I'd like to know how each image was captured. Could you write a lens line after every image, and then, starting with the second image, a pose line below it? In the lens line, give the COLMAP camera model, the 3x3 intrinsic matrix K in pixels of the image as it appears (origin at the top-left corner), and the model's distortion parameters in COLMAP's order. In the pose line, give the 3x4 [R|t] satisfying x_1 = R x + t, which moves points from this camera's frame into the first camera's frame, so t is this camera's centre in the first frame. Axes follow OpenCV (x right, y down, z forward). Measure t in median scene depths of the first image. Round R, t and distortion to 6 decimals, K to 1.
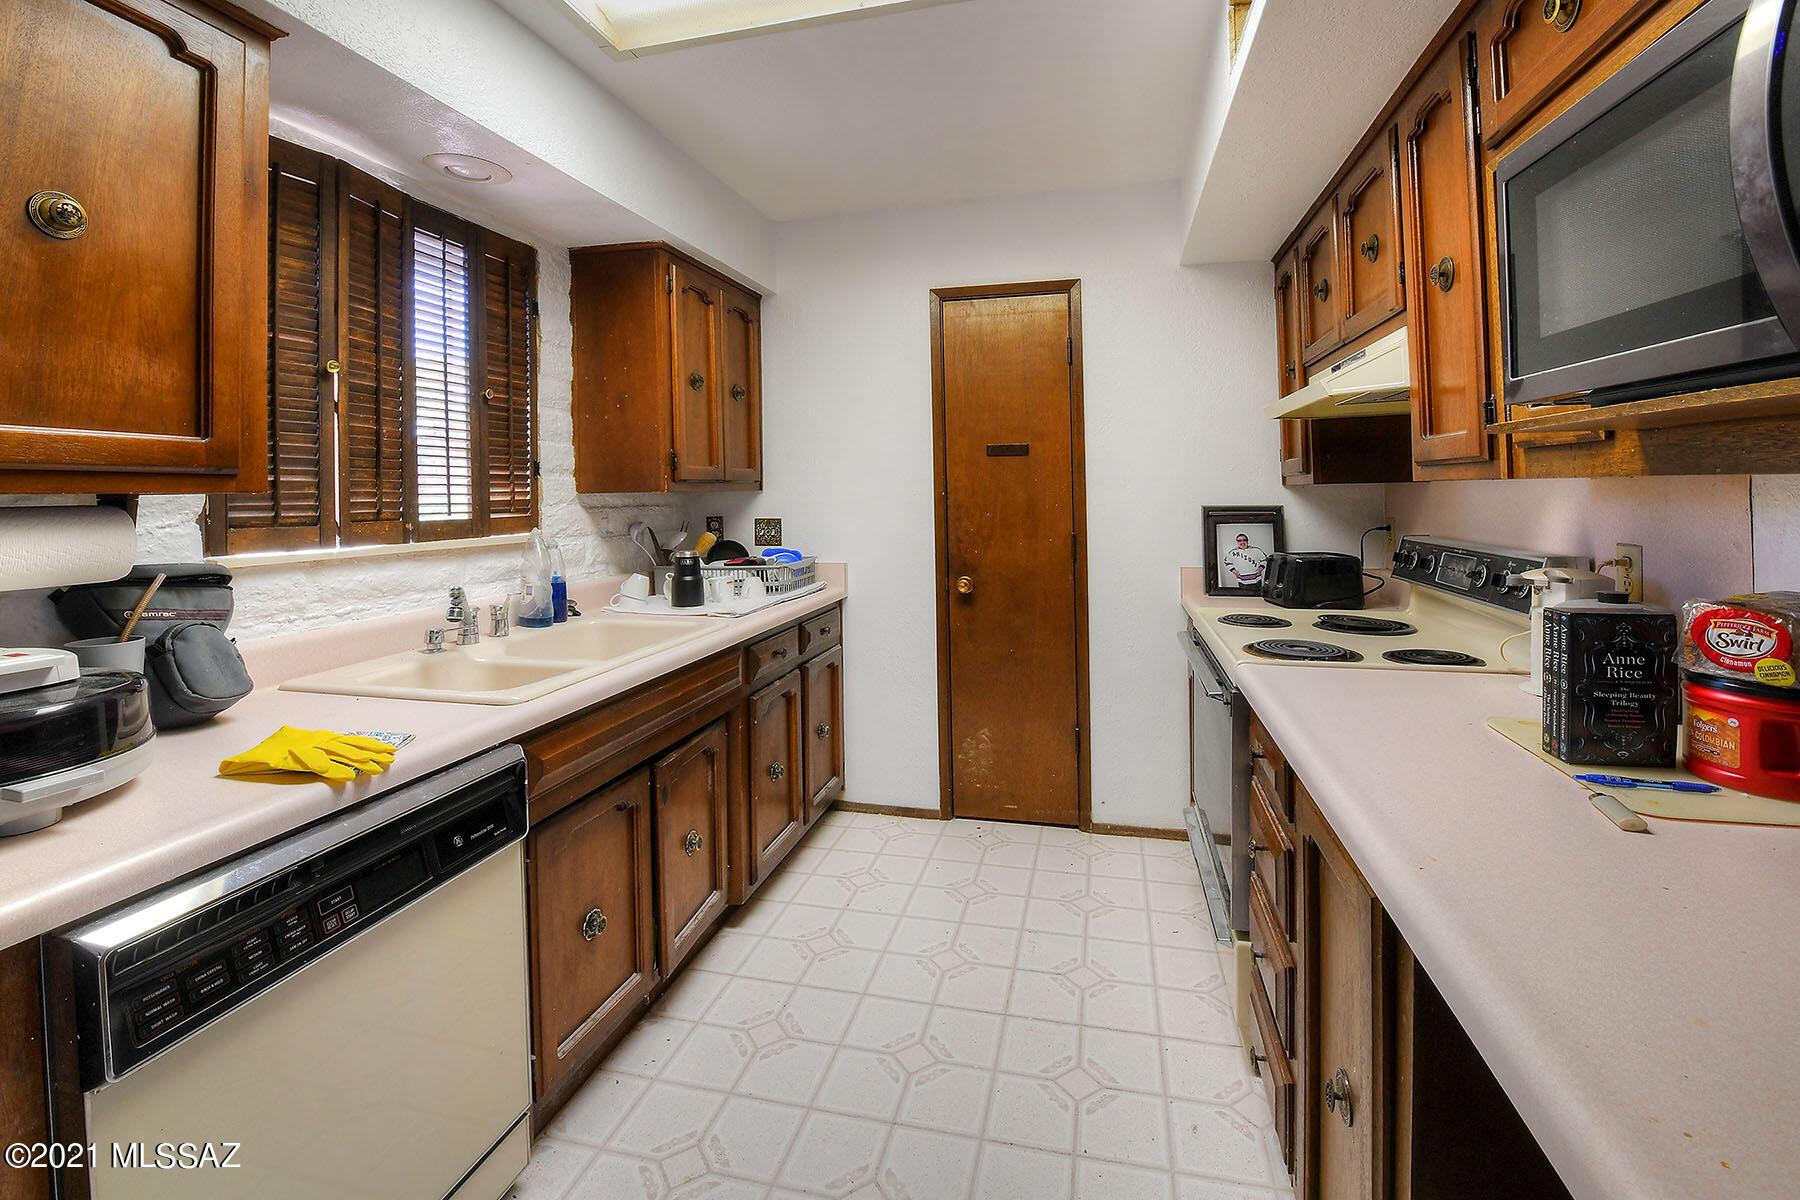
lens RADIAL K [[775.6, 0, 914.2], [0, 775.6, 489.0], [0, 0, 1]] dist [-0.002789, -0.000682]
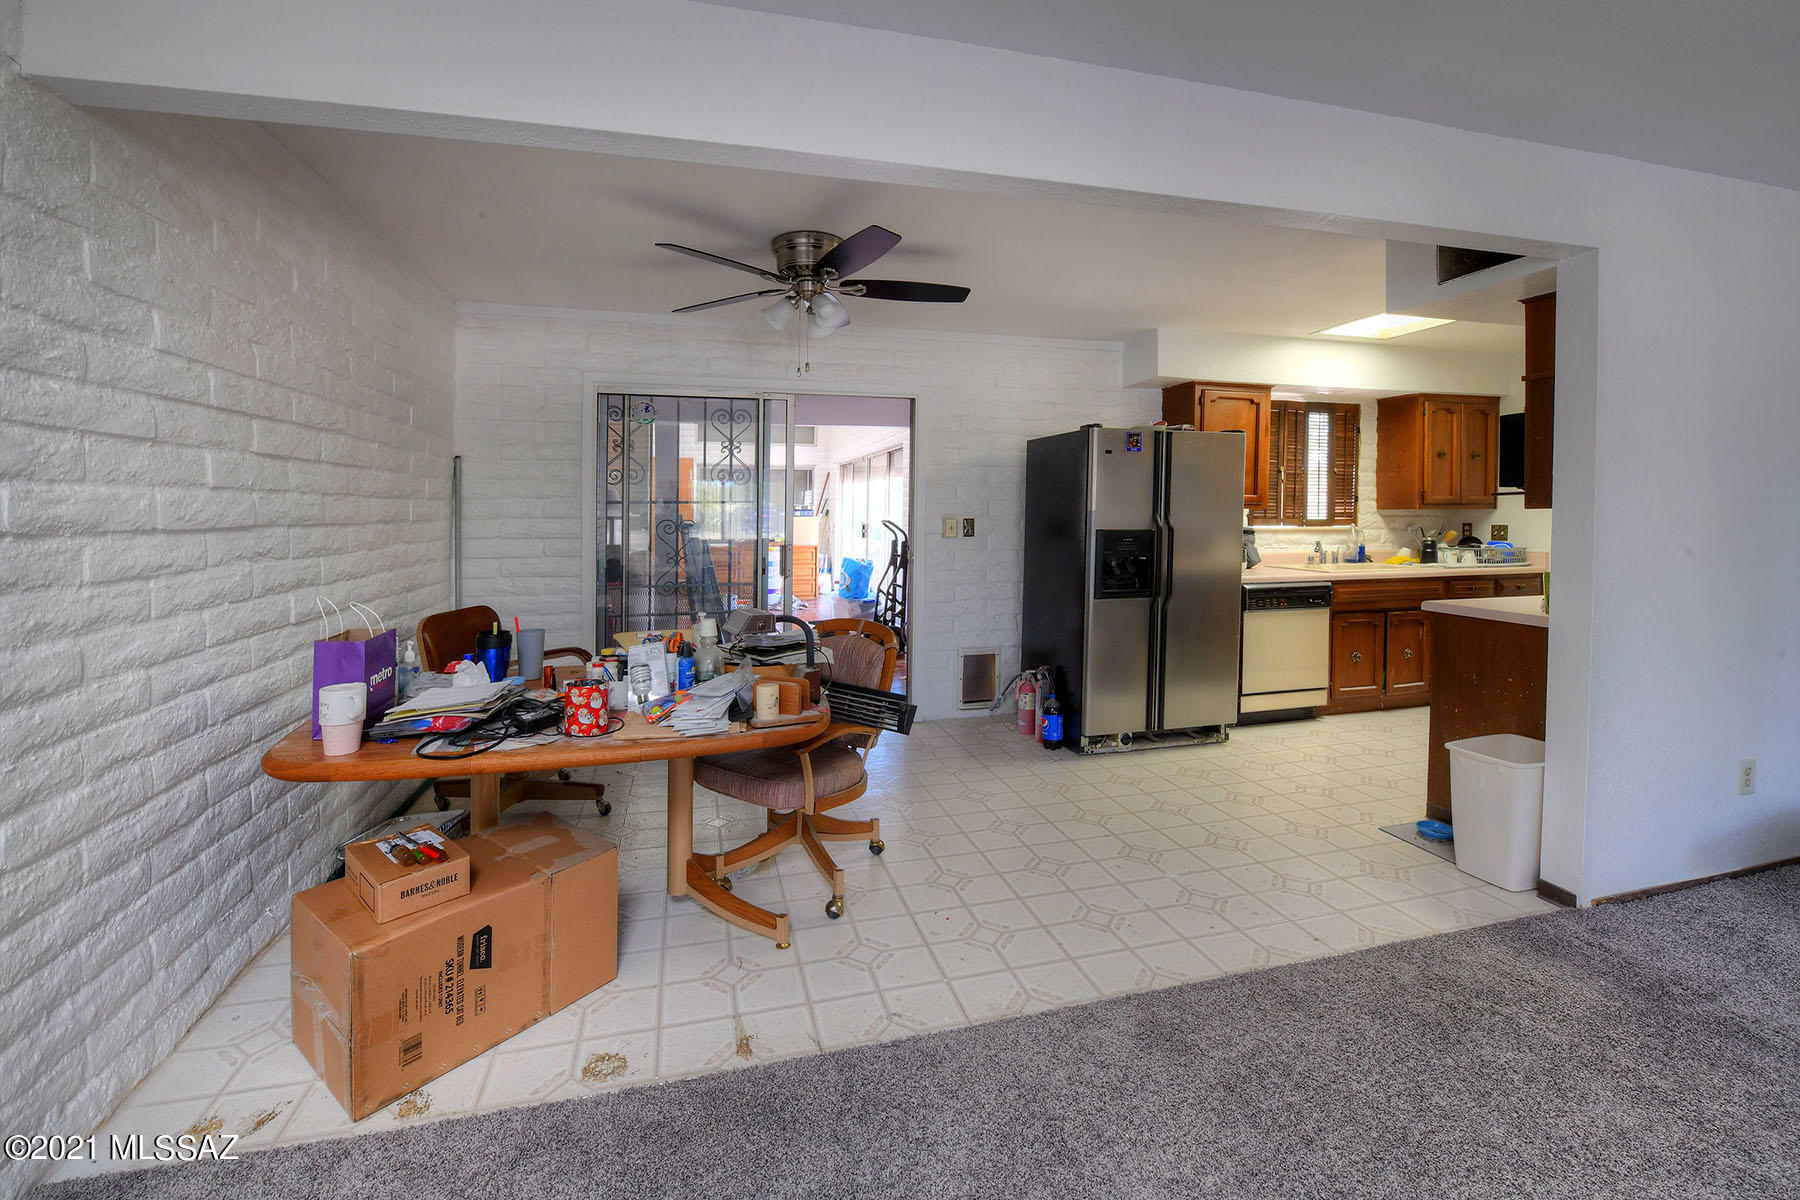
lens RADIAL K [[766.3, 0, 899.9], [0, 766.3, 549.5], [0, 0, 1]] dist [-0.003491, -0.000587]
pose [[0.473192, 0.056194, -0.879165, 0.986868], [-0.003455, 0.998074, 0.061934, -0.012788], [0.880953, -0.026270, 0.472475, -1.437515]]
